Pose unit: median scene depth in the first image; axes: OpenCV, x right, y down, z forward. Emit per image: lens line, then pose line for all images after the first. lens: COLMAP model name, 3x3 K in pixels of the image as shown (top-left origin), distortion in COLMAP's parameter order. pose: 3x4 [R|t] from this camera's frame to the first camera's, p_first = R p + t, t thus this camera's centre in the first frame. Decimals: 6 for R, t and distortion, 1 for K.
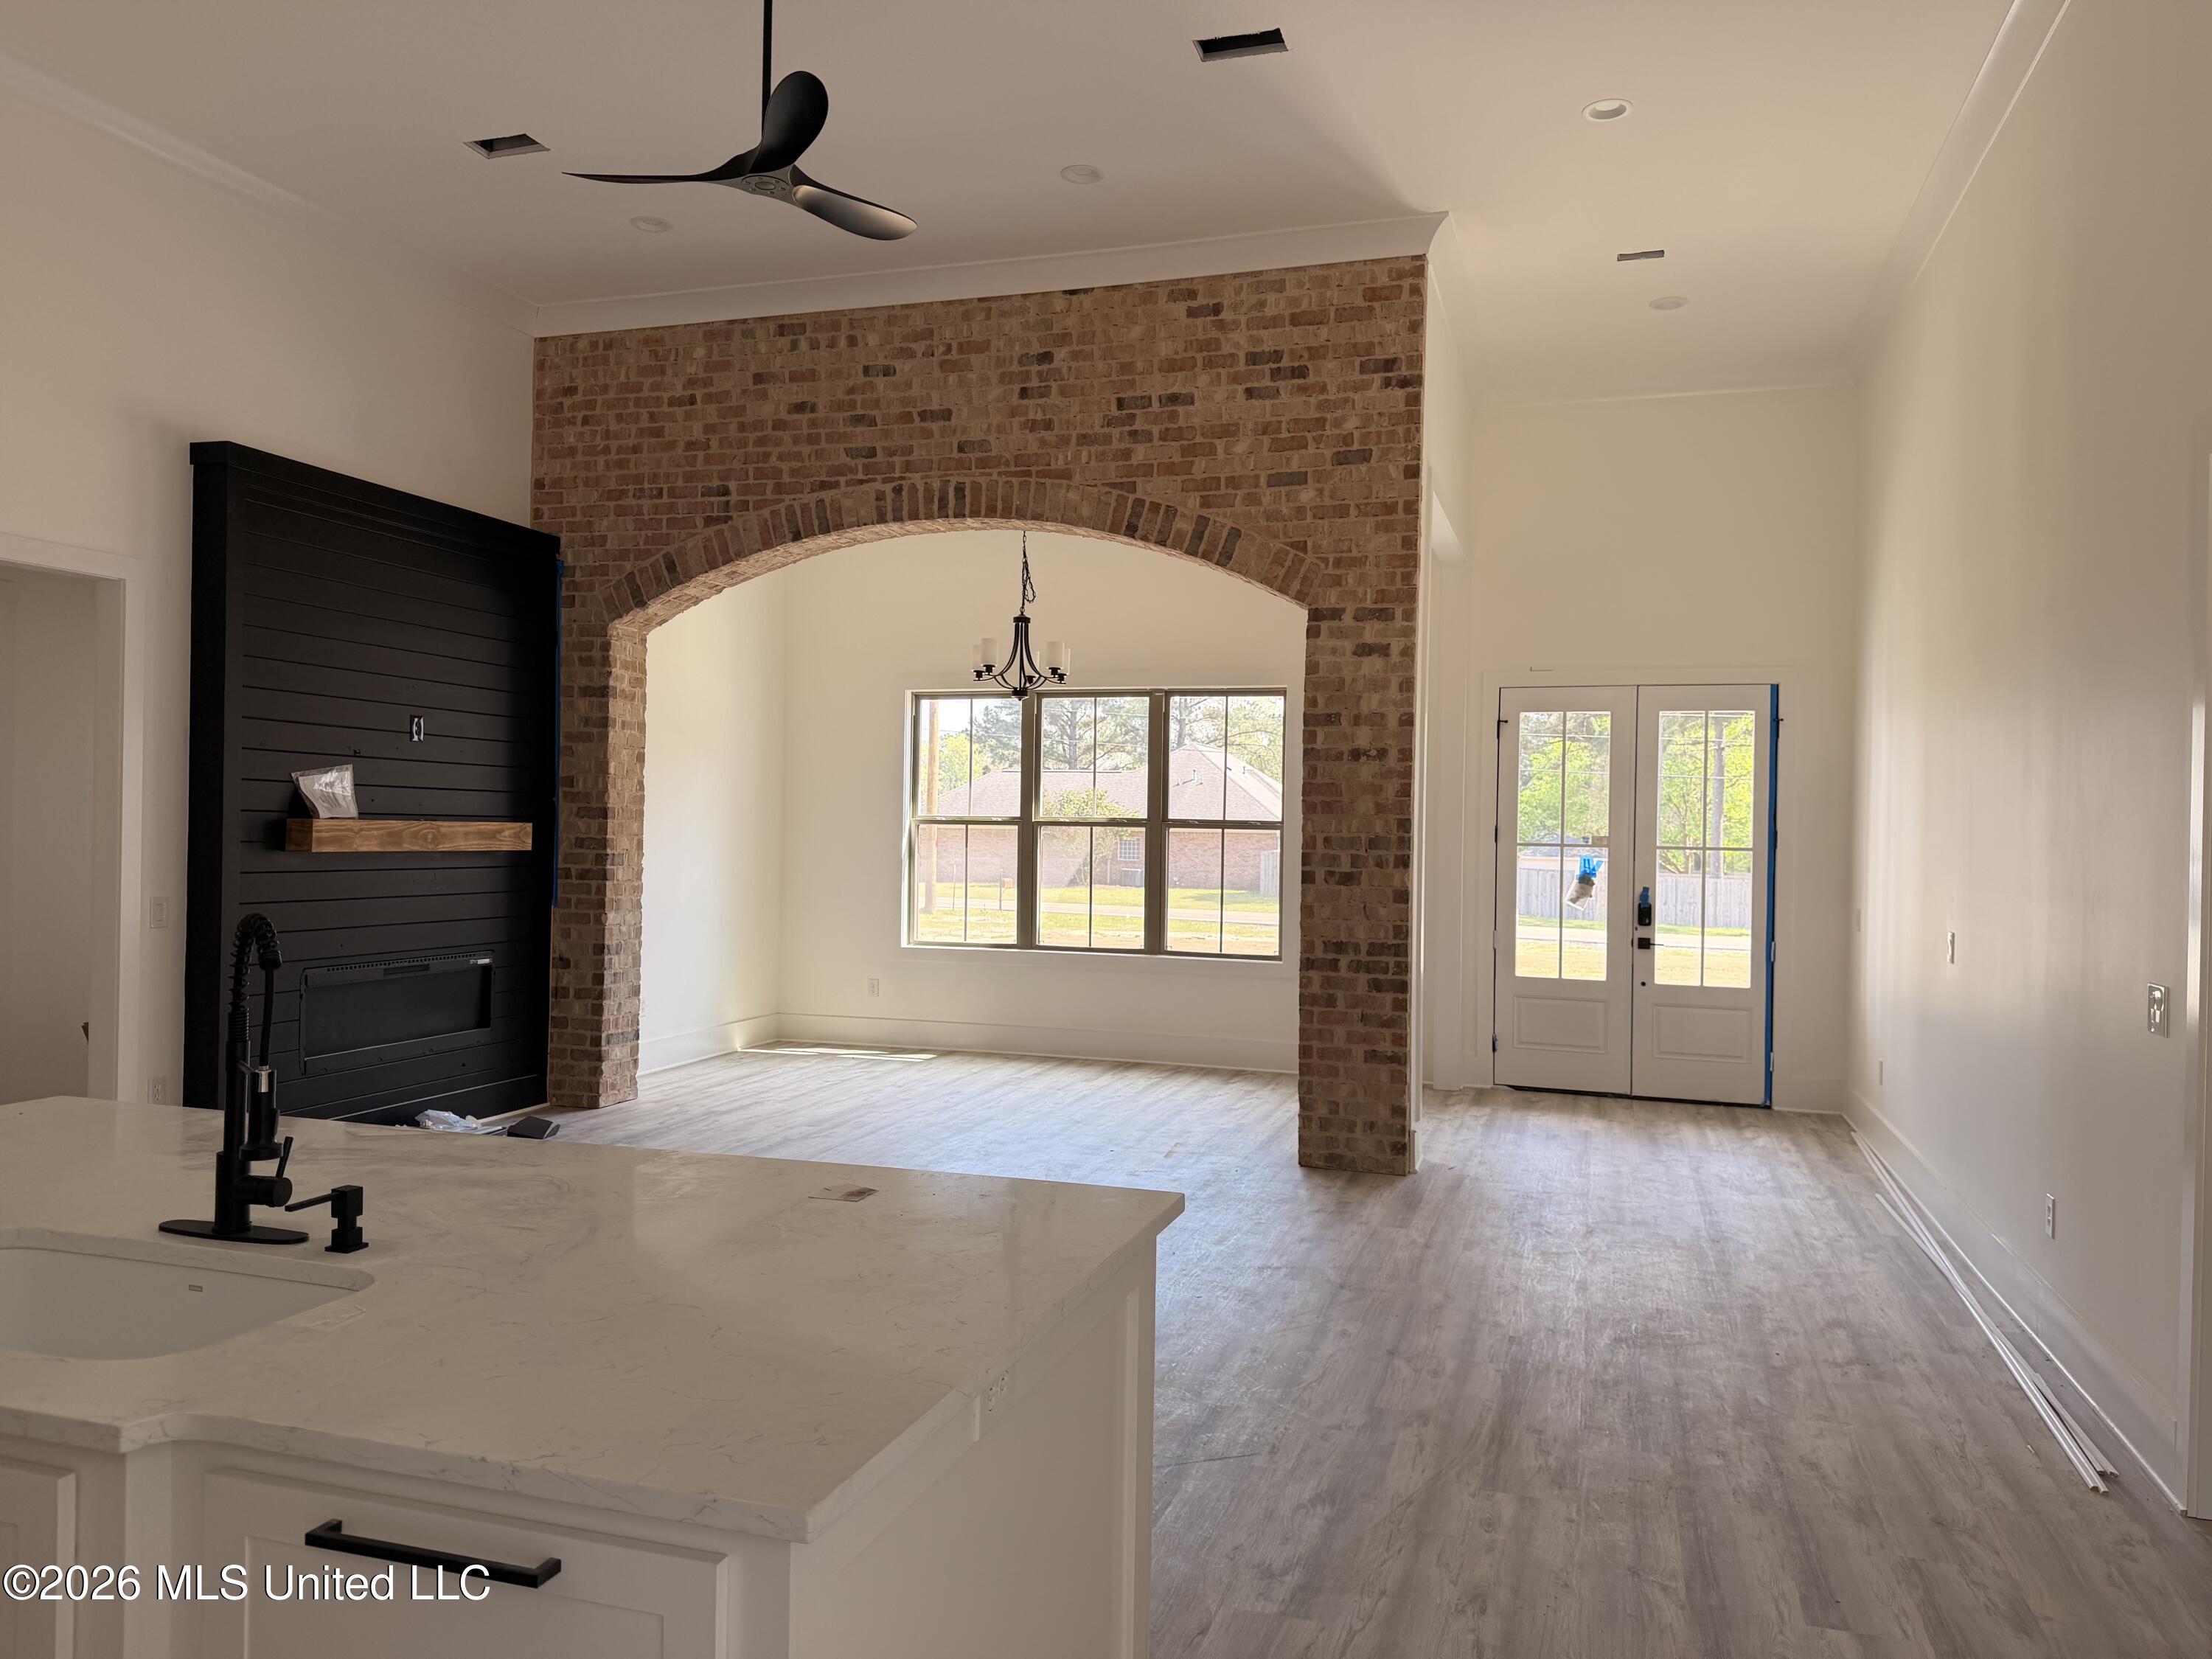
lens RADIAL K [[1551.4, 0, 1109.4], [0, 1551.4, 835.6], [0, 0, 1]] dist [0.087569, -0.098854]
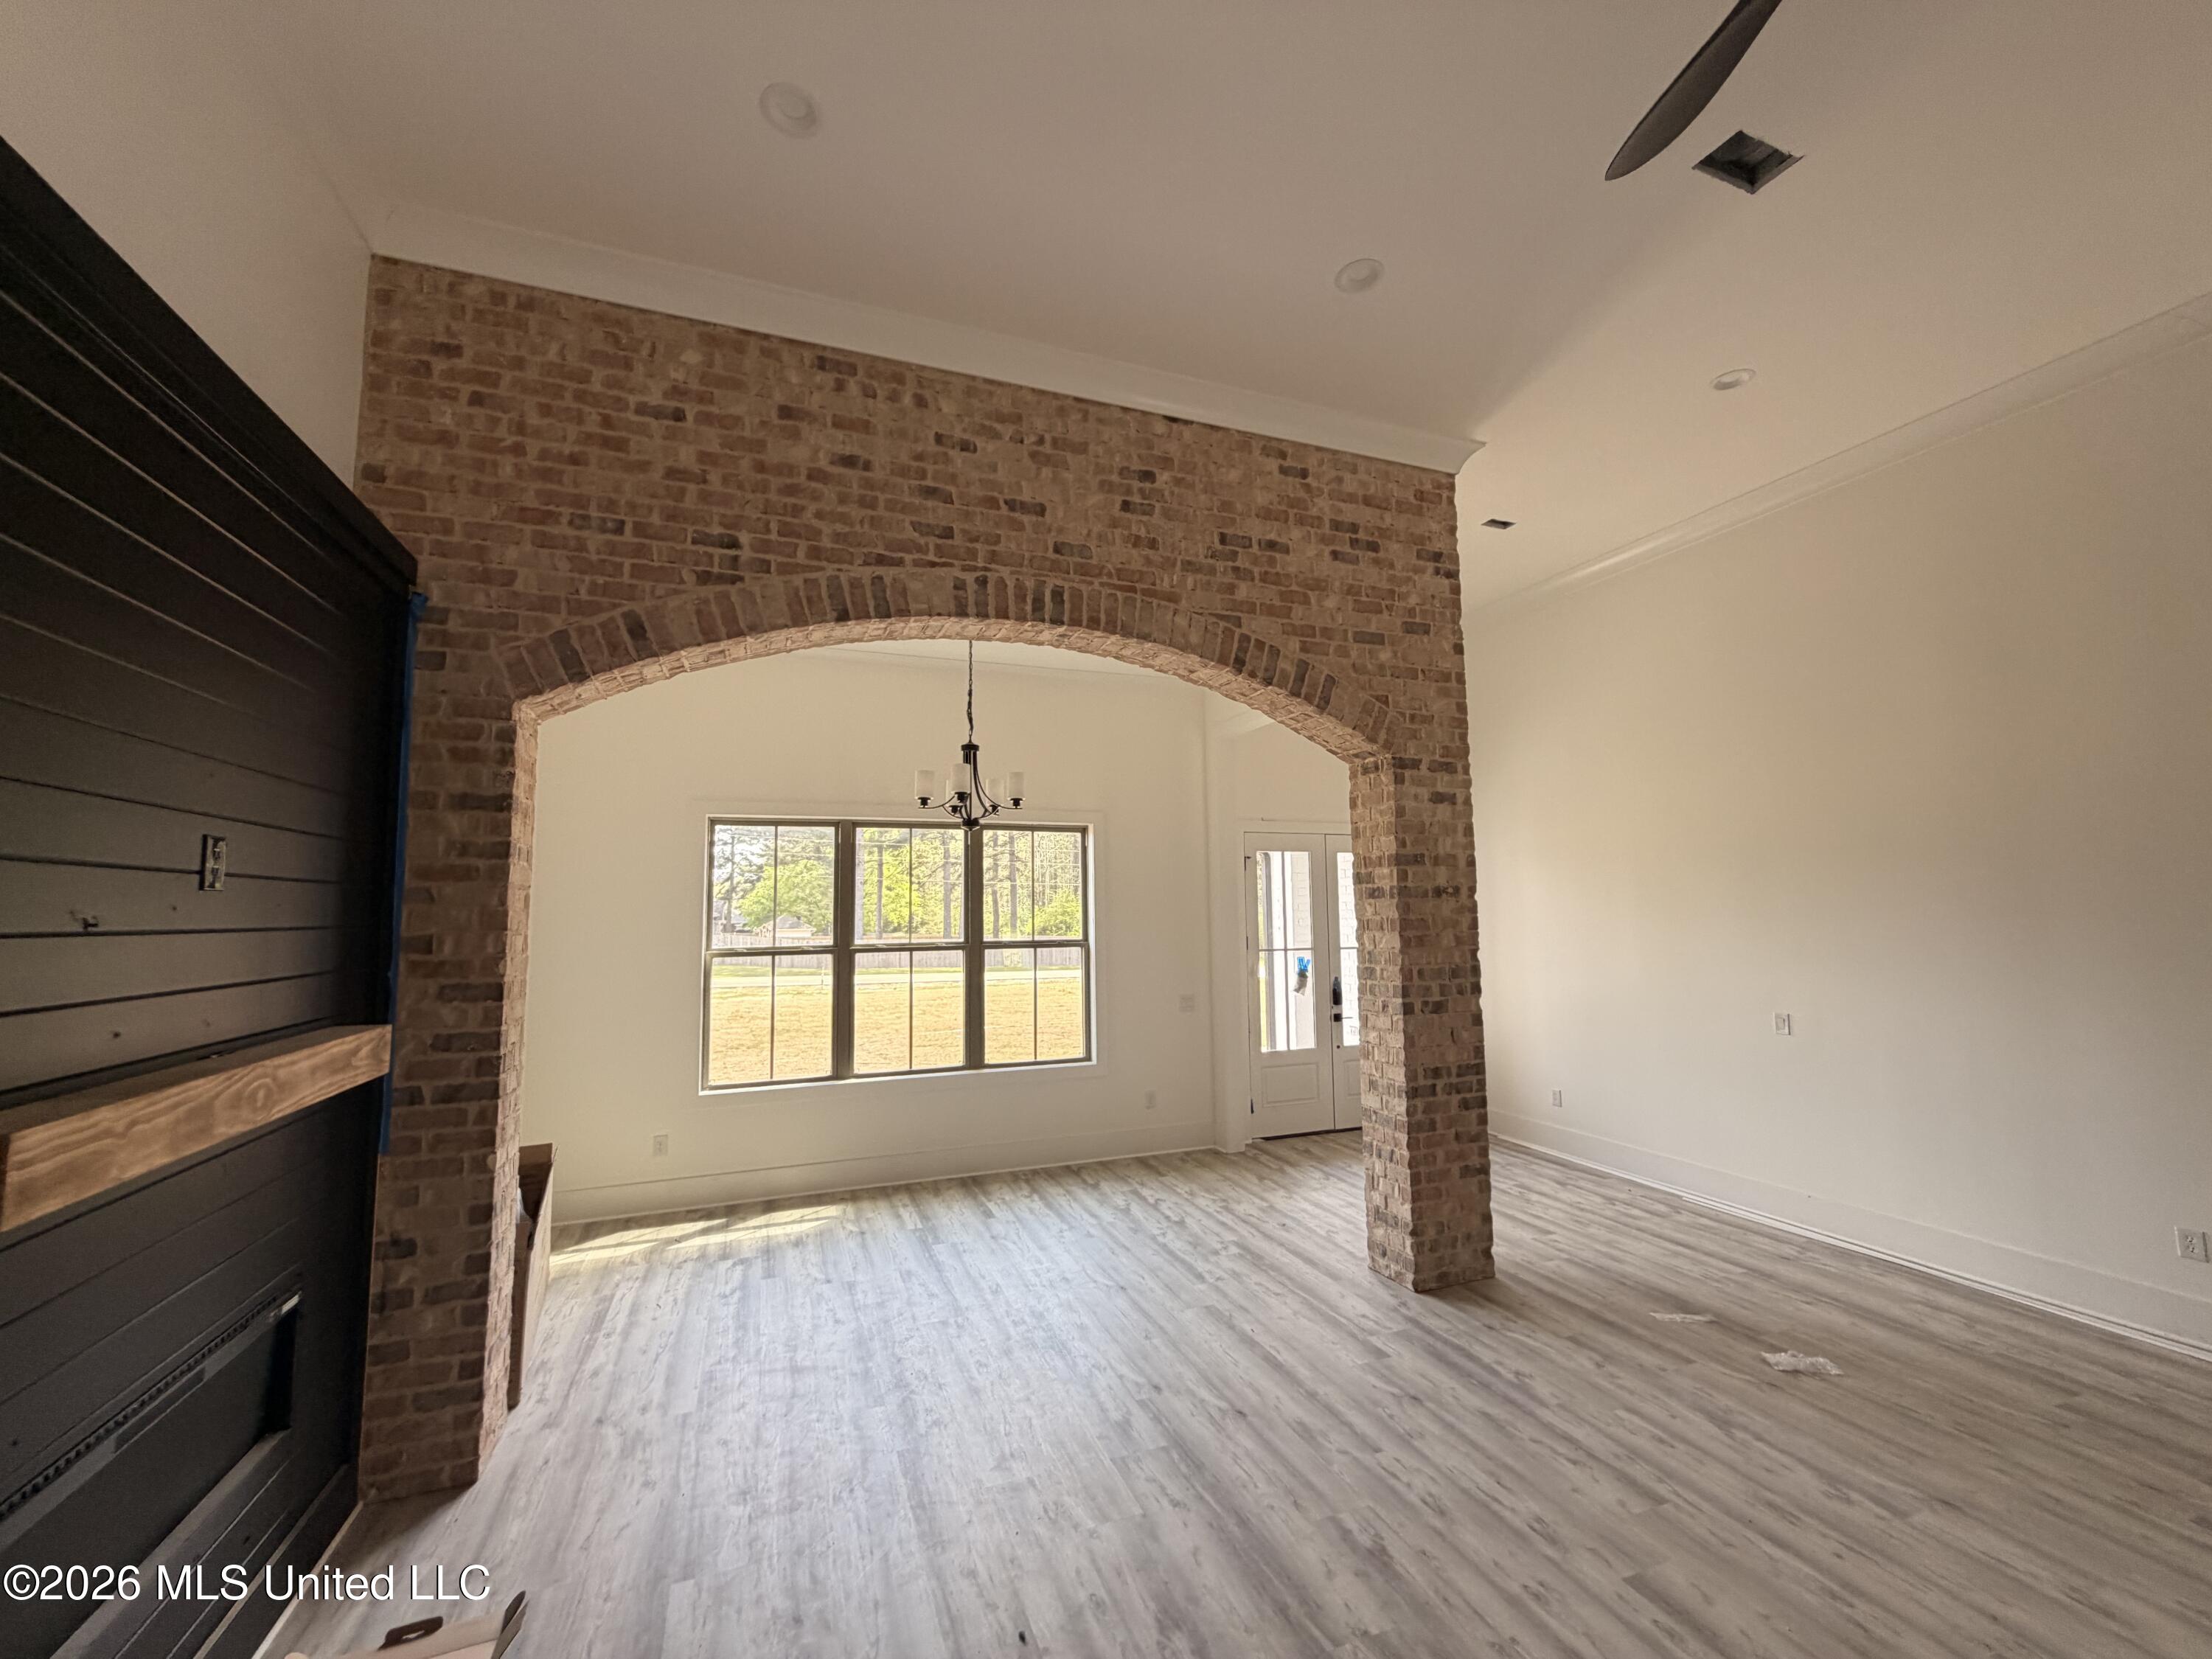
lens RADIAL K [[884.2, 0, 1100.9], [0, 884.2, 831.1], [0, 0, 1]] dist [0.001246, -0.000068]
pose [[0.783987, 0.028351, 0.620129, -0.385741], [0.028144, 0.996306, -0.081130, -0.047261], [-0.620139, 0.081058, 0.780293, 0.607316]]
